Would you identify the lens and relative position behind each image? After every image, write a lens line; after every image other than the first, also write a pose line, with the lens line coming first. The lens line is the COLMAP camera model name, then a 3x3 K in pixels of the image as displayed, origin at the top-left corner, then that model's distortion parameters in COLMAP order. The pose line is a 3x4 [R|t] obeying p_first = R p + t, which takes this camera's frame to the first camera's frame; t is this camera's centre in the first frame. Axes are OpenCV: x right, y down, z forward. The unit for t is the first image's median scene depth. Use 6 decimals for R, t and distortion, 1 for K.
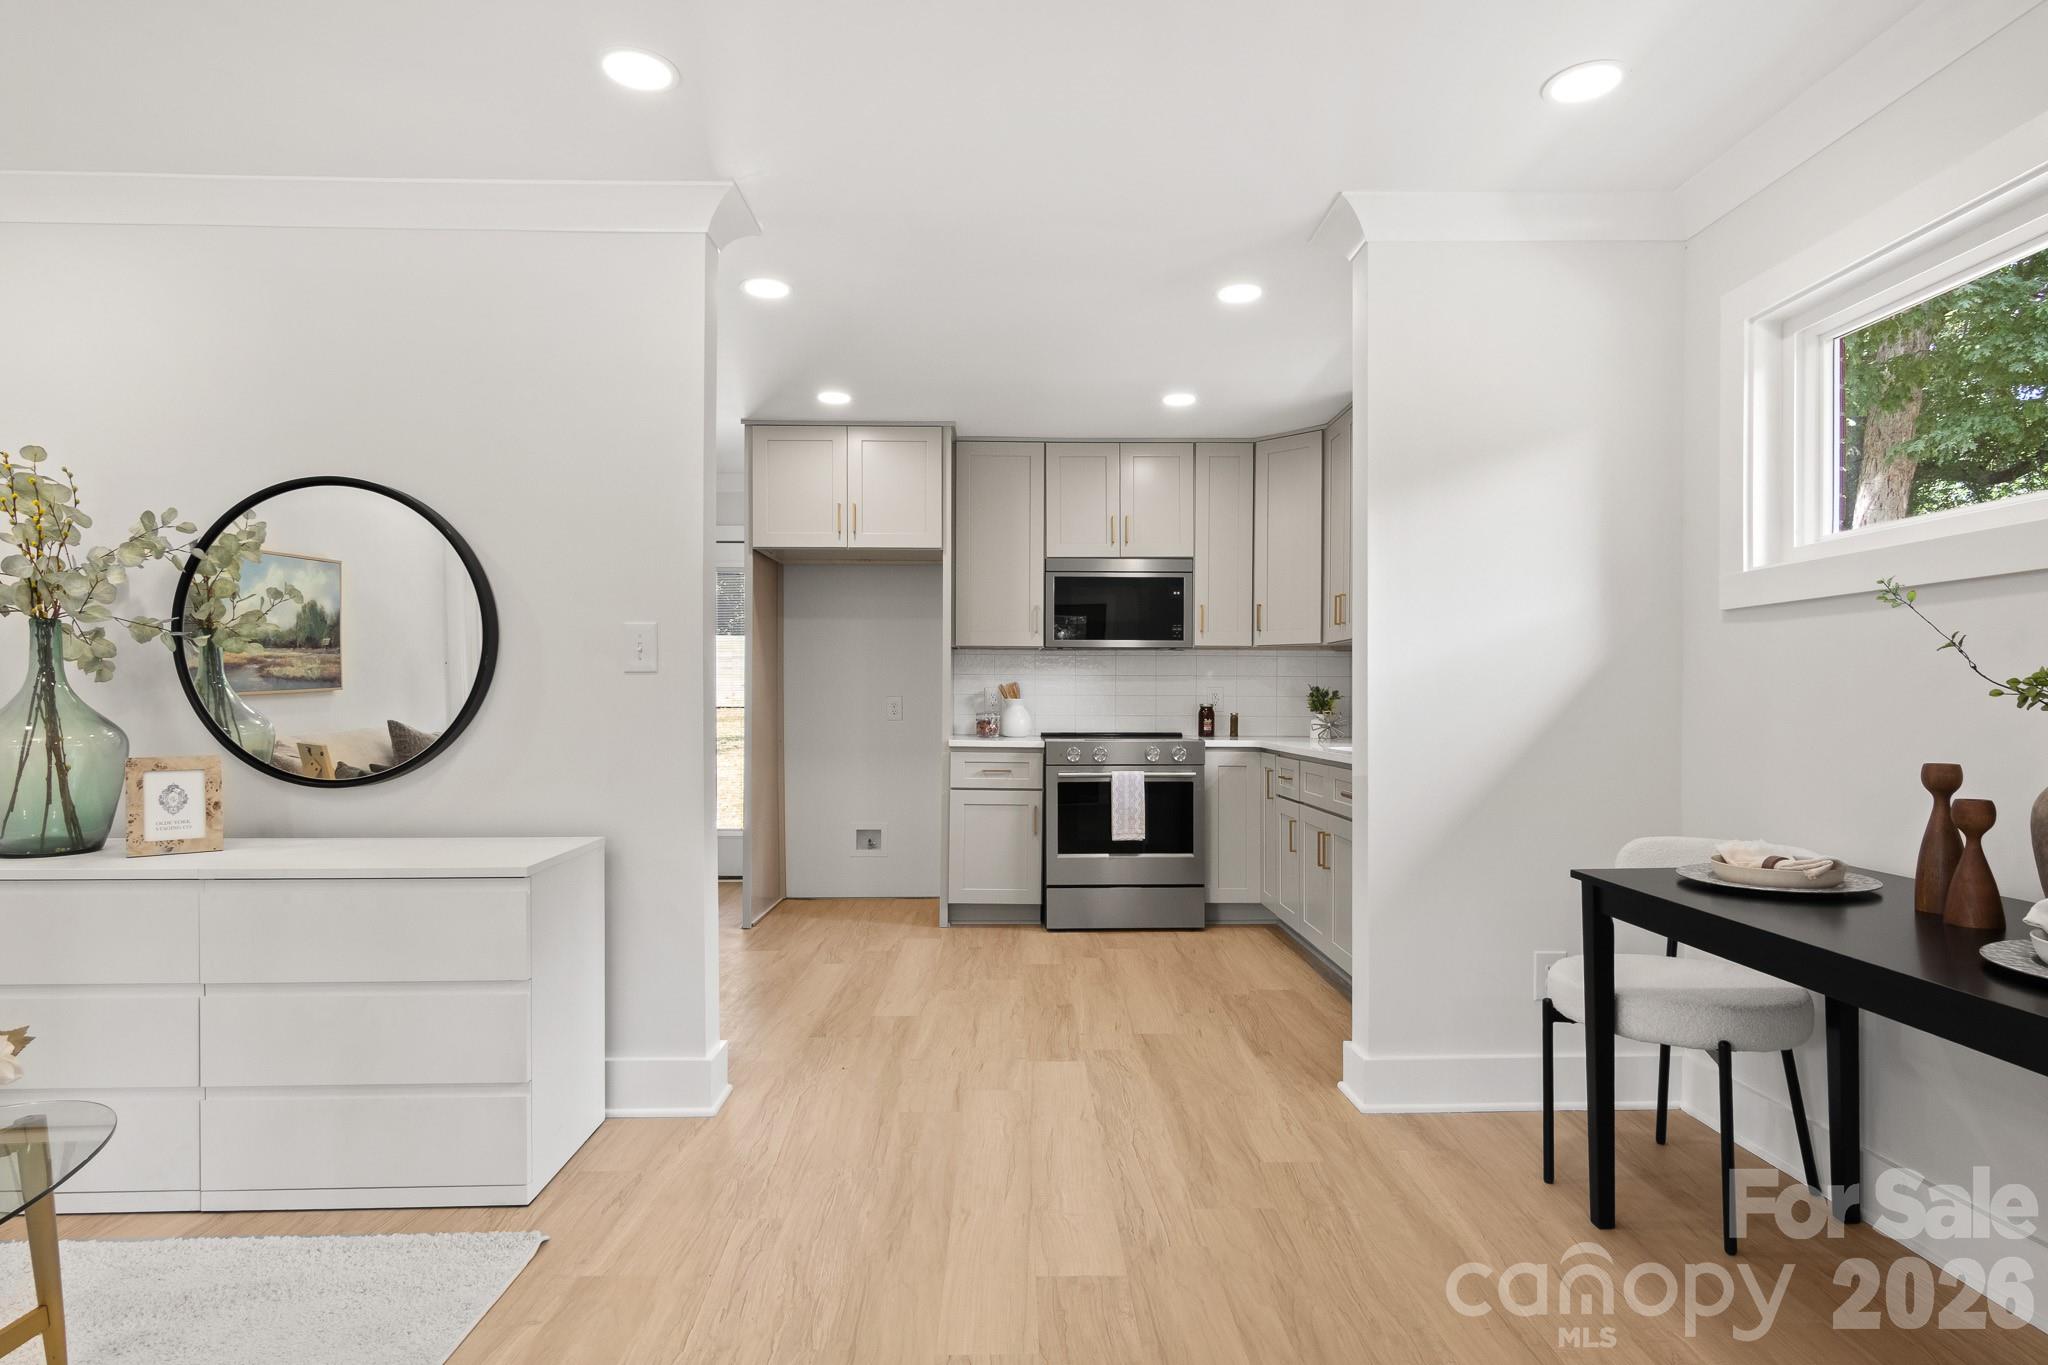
lens RADIAL K [[1073.3, 0, 1024.1], [0, 1073.3, 701.3], [0, 0, 1]] dist [0.000214, 0.000961]
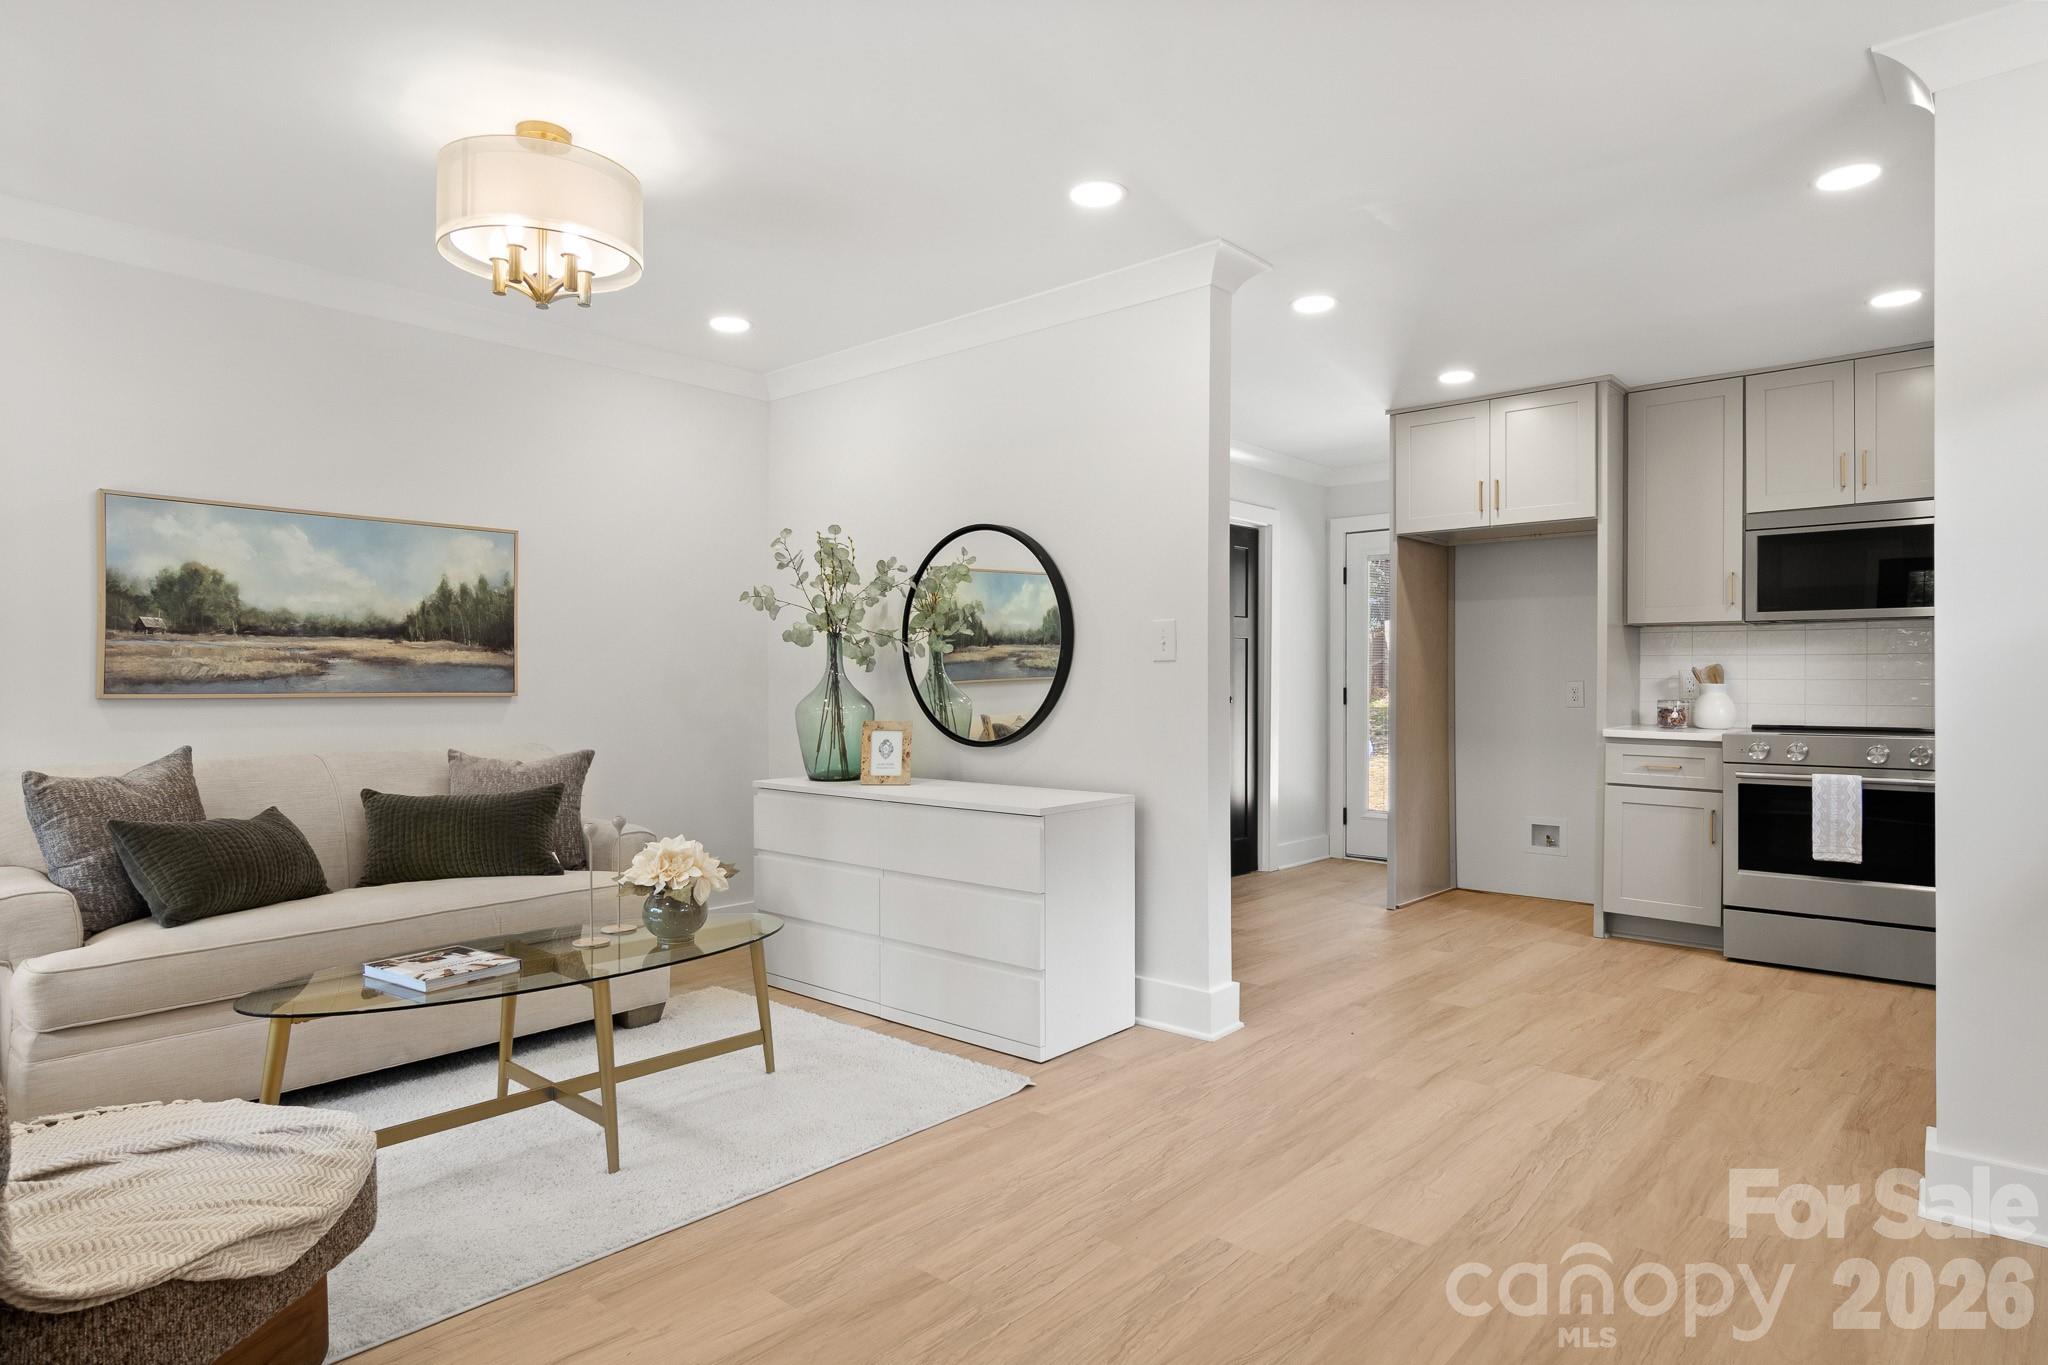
lens RADIAL K [[1135.7, 0, 1040.6], [0, 1135.7, 683.1], [0, 0, 1]] dist [-0.003309, -0.000121]
pose [[0.738587, 0.000020, -0.674159, 0.223943], [-0.002218, 0.999995, -0.002400, 0.000521], [0.674155, 0.003267, 0.738583, -0.019968]]
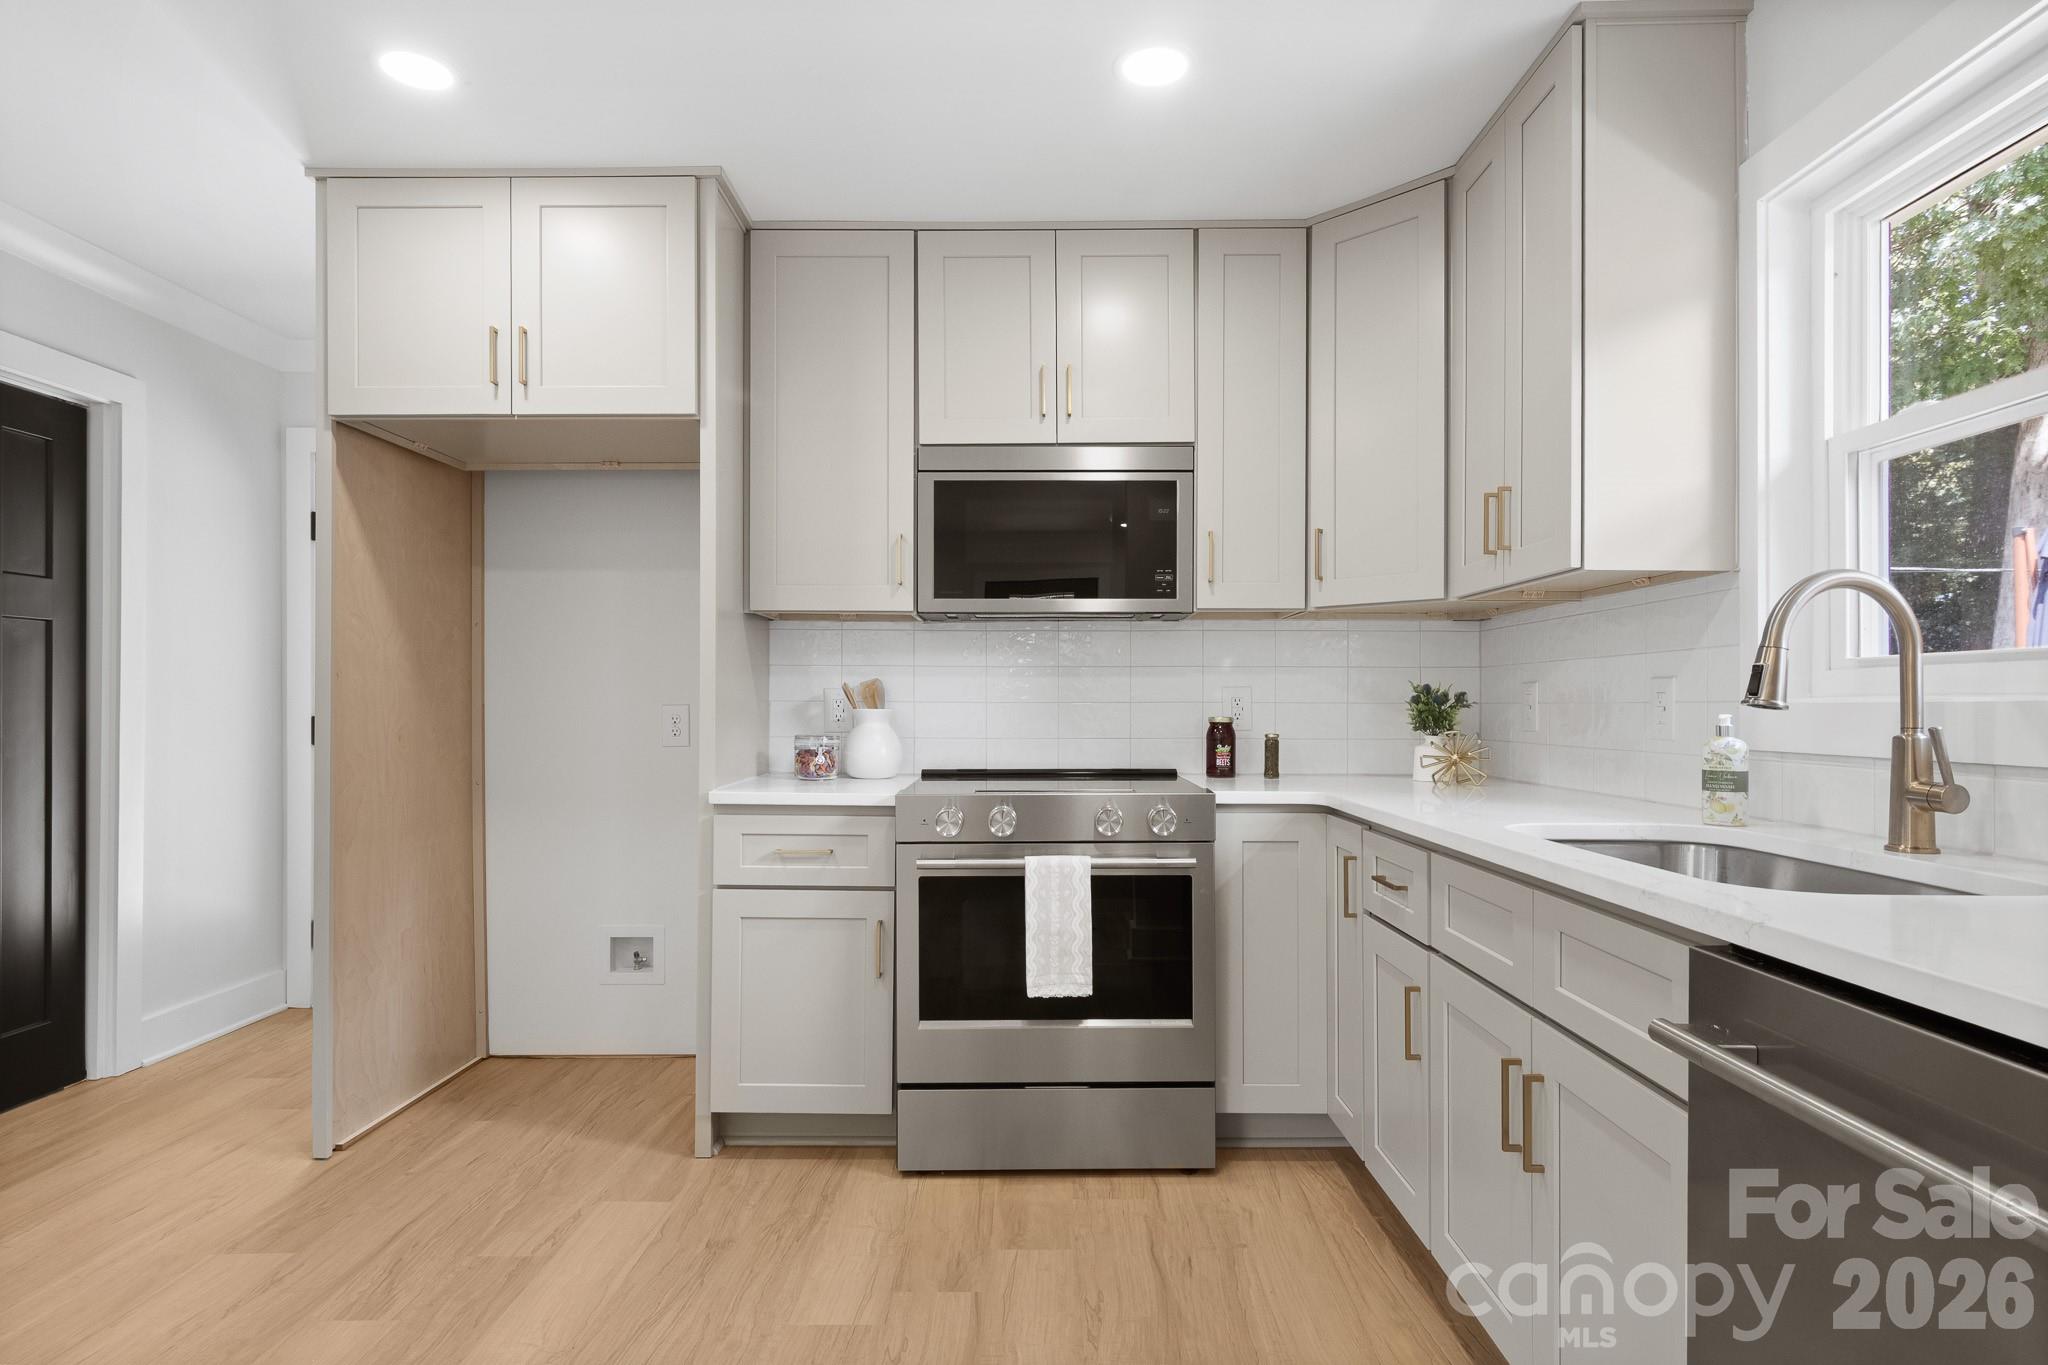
lens RADIAL K [[1073.3, 0, 1024.1], [0, 1073.3, 701.3], [0, 0, 1]] dist [0.000214, 0.000961]
pose [[0.999704, -0.002439, -0.024225, 0.091763], [0.002327, 0.999986, -0.004646, -0.003766], [0.024236, 0.004588, 0.999696, 0.497971]]
